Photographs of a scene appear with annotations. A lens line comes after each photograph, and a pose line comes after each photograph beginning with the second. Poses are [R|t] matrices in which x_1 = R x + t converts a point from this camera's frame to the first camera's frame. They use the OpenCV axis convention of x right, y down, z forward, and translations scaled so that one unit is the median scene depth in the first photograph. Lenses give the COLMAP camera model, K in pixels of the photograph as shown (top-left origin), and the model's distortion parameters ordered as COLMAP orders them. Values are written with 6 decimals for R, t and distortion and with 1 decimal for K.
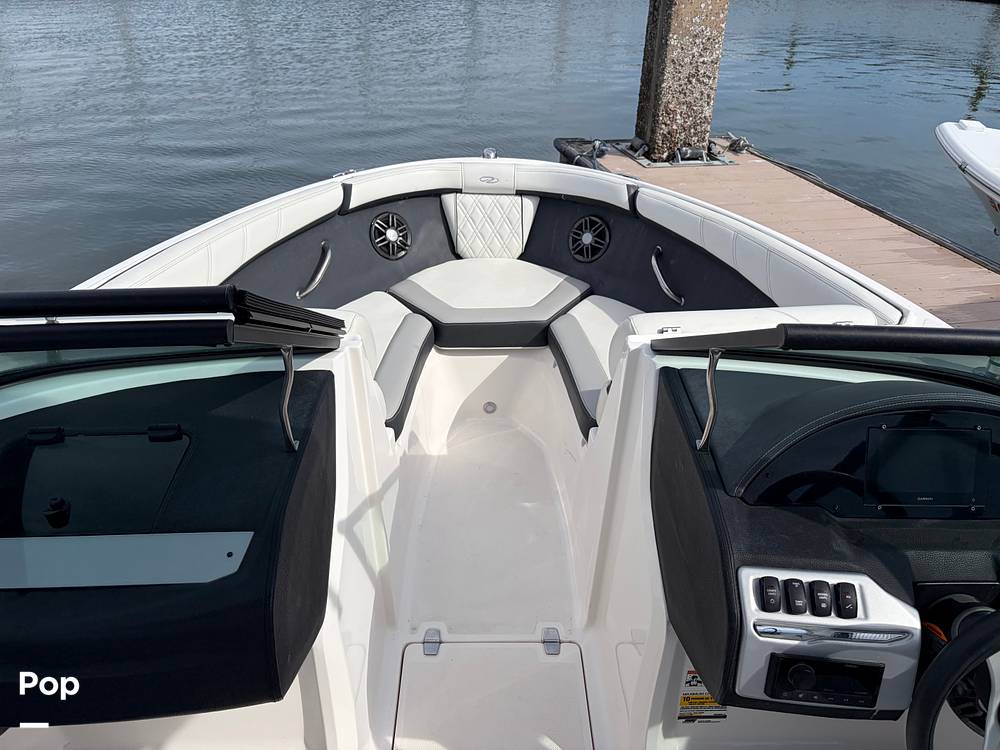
lens RADIAL K [[737.6, 0, 511.5], [0, 737.6, 370.9], [0, 0, 1]] dist [0.111254, -0.000610]
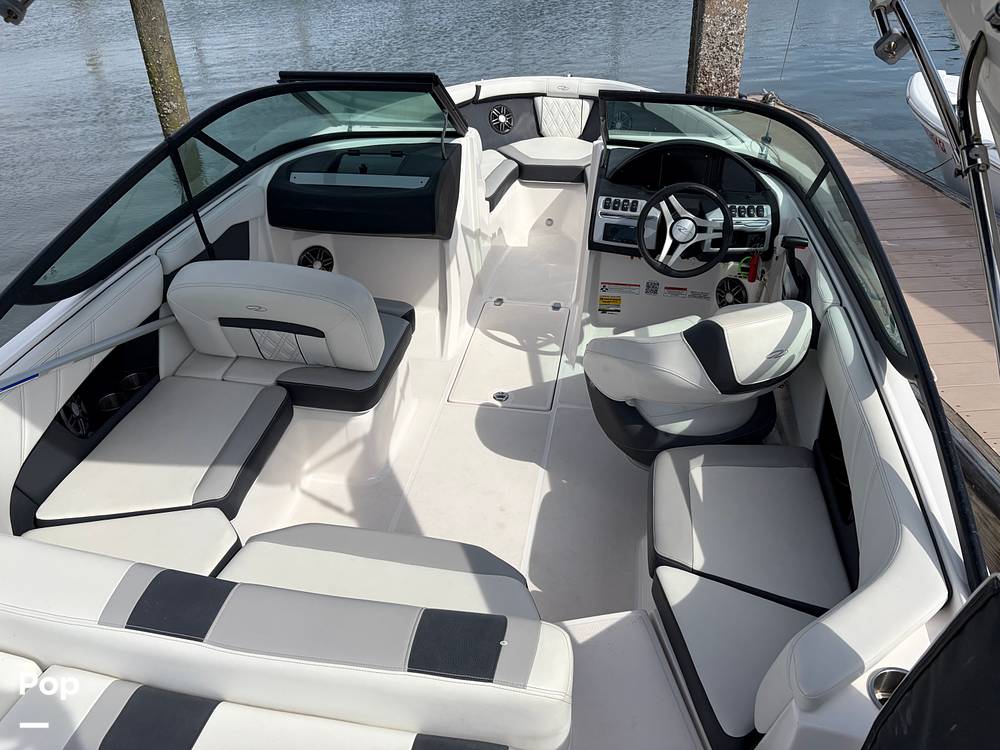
lens RADIAL K [[749.9, 0, 506.4], [0, 749.9, 378.2], [0, 0, 1]] dist [0.012176, -0.000692]
pose [[0.980603, 0.089947, -0.174145, 0.201111], [-0.083271, 0.995497, 0.045285, 0.329199], [0.177434, -0.029906, 0.983678, -0.705042]]
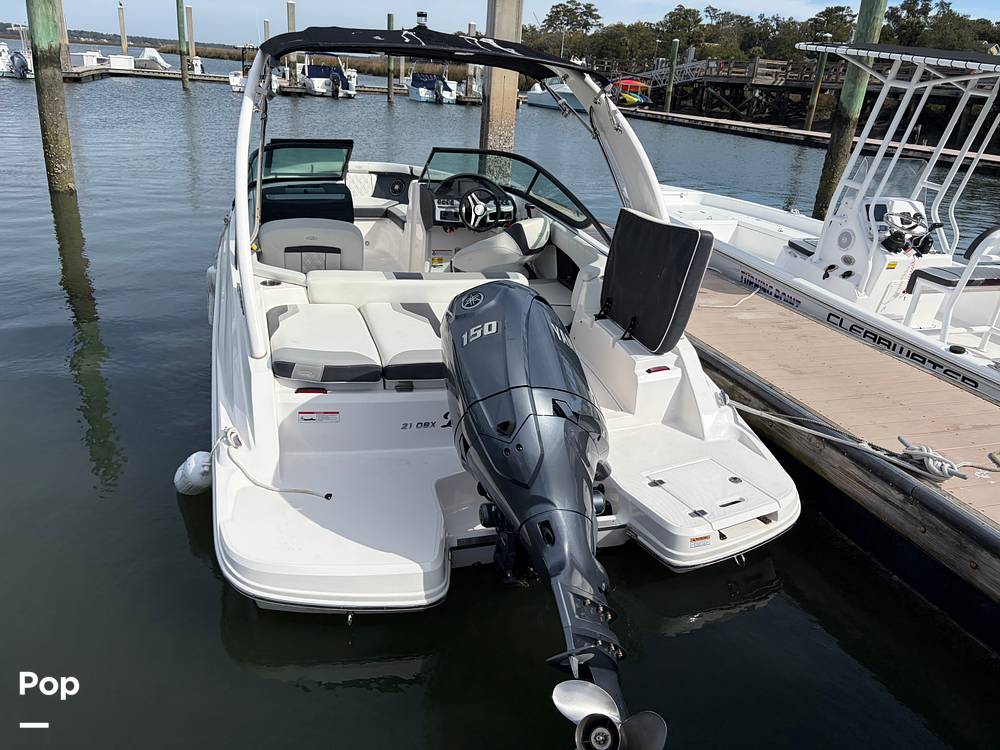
lens RADIAL K [[750.0, 0, 500.0], [0, 750.0, 375.0], [0, 0, 1]] dist [0.010517, -0.006833]
pose [[0.963709, -0.061250, 0.259833, -0.302203], [0.096400, 0.987492, -0.124766, 0.915027], [-0.248941, 0.145286, 0.957559, -1.704732]]
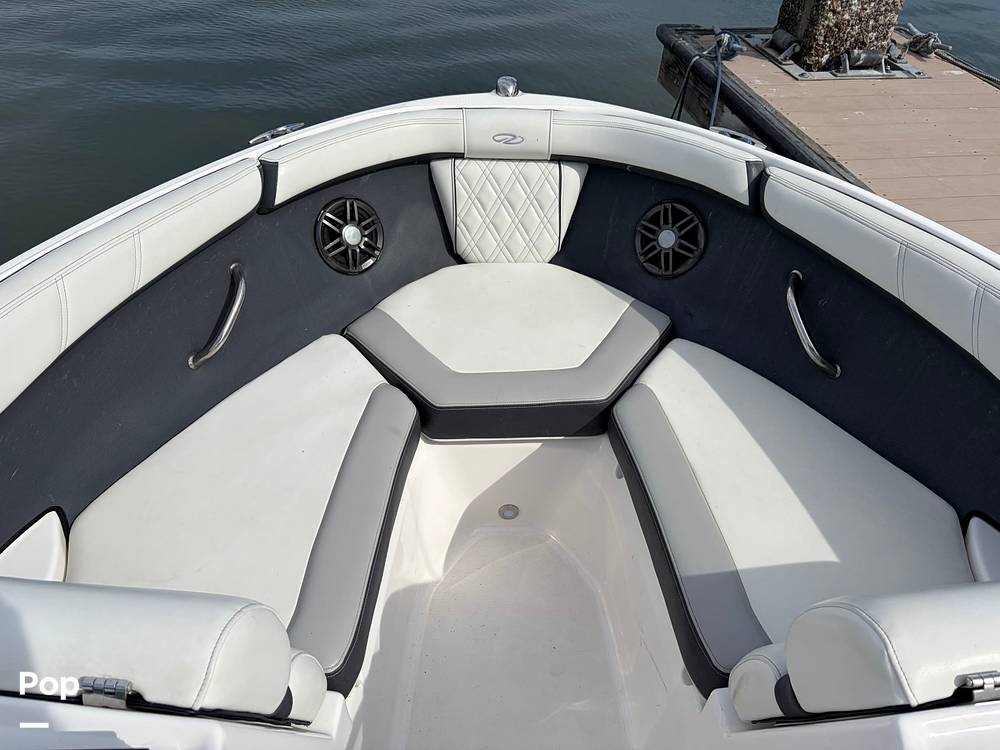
lens RADIAL K [[736.0, 0, 500.0], [0, 736.0, 375.0], [0, 0, 1]] dist [0.004286, -0.000279]
pose [[0.999934, 0.004769, -0.010415, -0.030533], [-0.002947, 0.985713, 0.168408, -0.172125], [0.011070, -0.168367, 0.985662, 0.378823]]
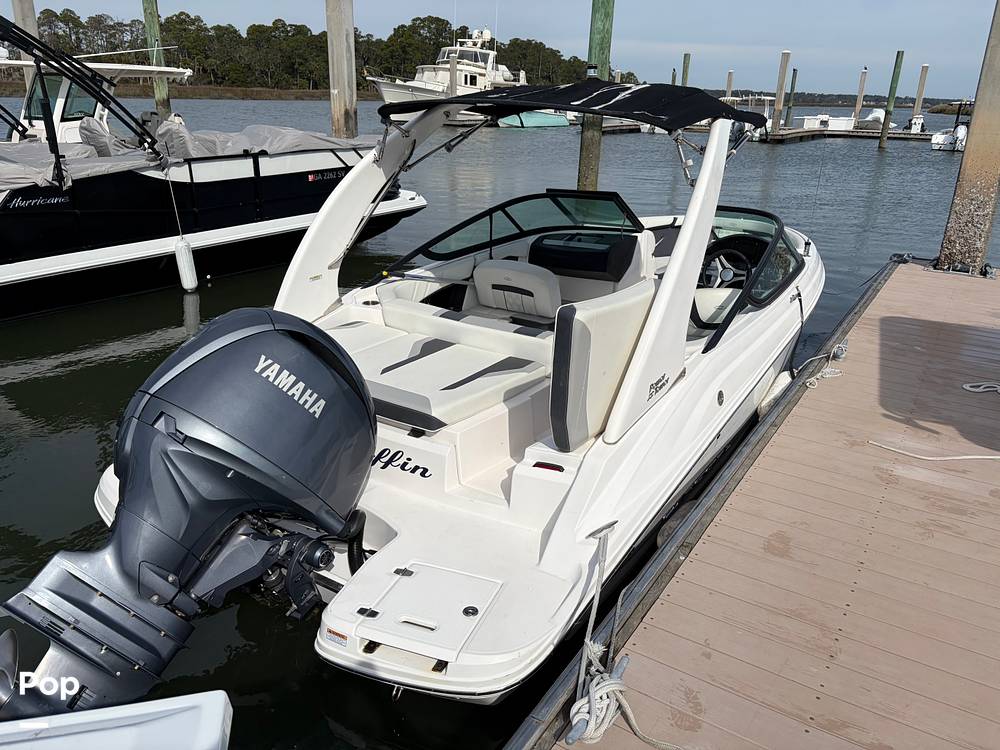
lens RADIAL K [[749.9, 0, 506.4], [0, 749.9, 378.2], [0, 0, 1]] dist [0.012176, -0.000692]
pose [[0.817418, 0.193730, -0.542491, 0.872654], [-0.293361, 0.950479, -0.102606, 0.768295], [0.495749, 0.243018, 0.833772, -1.467150]]
